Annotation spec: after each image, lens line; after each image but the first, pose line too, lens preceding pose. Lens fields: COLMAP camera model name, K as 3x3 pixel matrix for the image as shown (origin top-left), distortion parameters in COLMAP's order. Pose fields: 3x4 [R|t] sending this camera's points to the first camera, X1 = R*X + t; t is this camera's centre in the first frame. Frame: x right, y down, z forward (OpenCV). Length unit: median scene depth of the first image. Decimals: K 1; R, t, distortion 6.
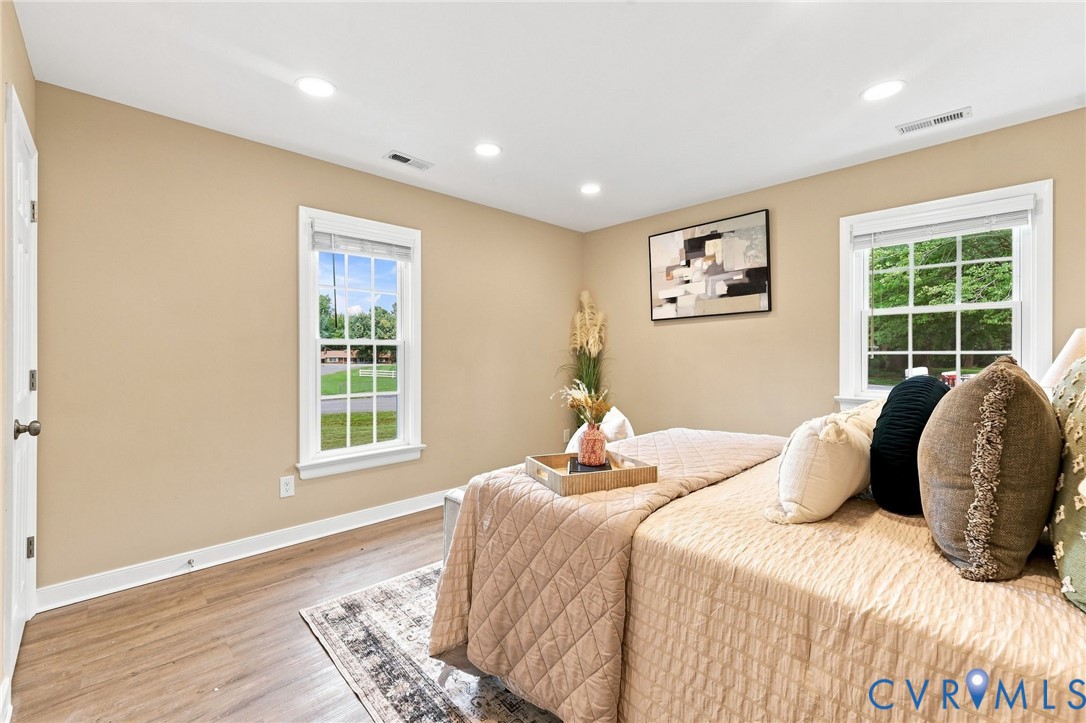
lens RADIAL K [[454.6, 0, 542.6], [0, 454.6, 359.8], [0, 0, 1]] dist [0.000945, 0.000061]
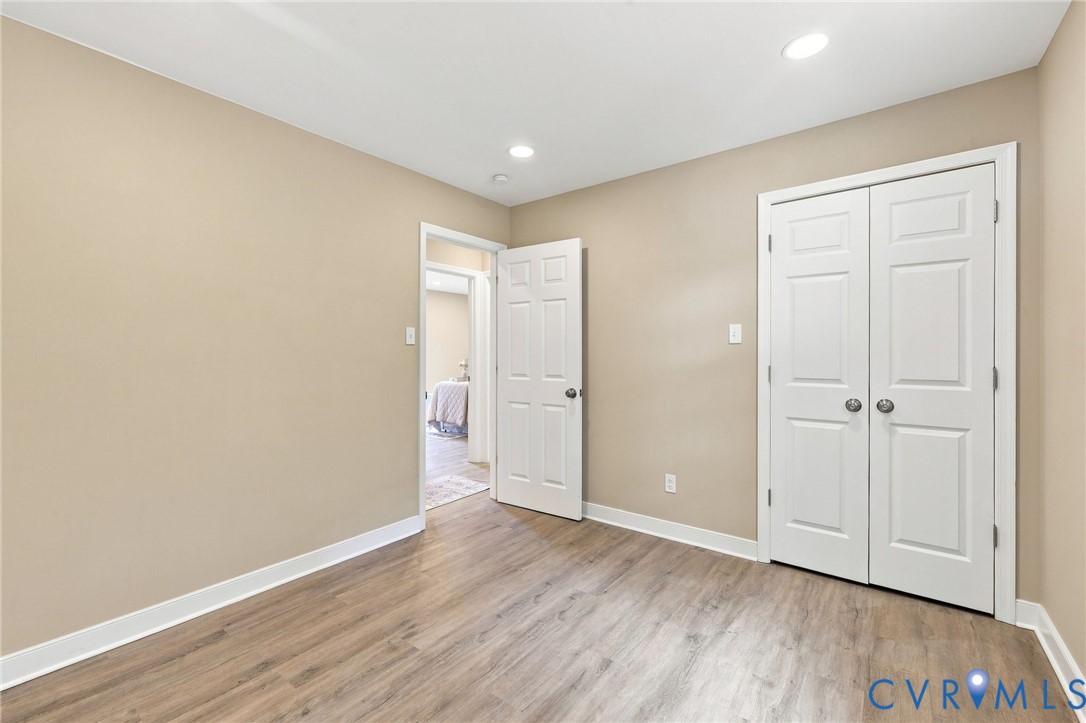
lens RADIAL K [[454.6, 0, 544.0], [0, 454.6, 358.8], [0, 0, 1]] dist [0.000945, 0.000061]
pose [[0.987697, 0.002273, 0.156365, 0.197172], [-0.001596, 0.999989, -0.004459, 0.063653], [-0.156373, 0.004154, 0.987689, -3.869171]]
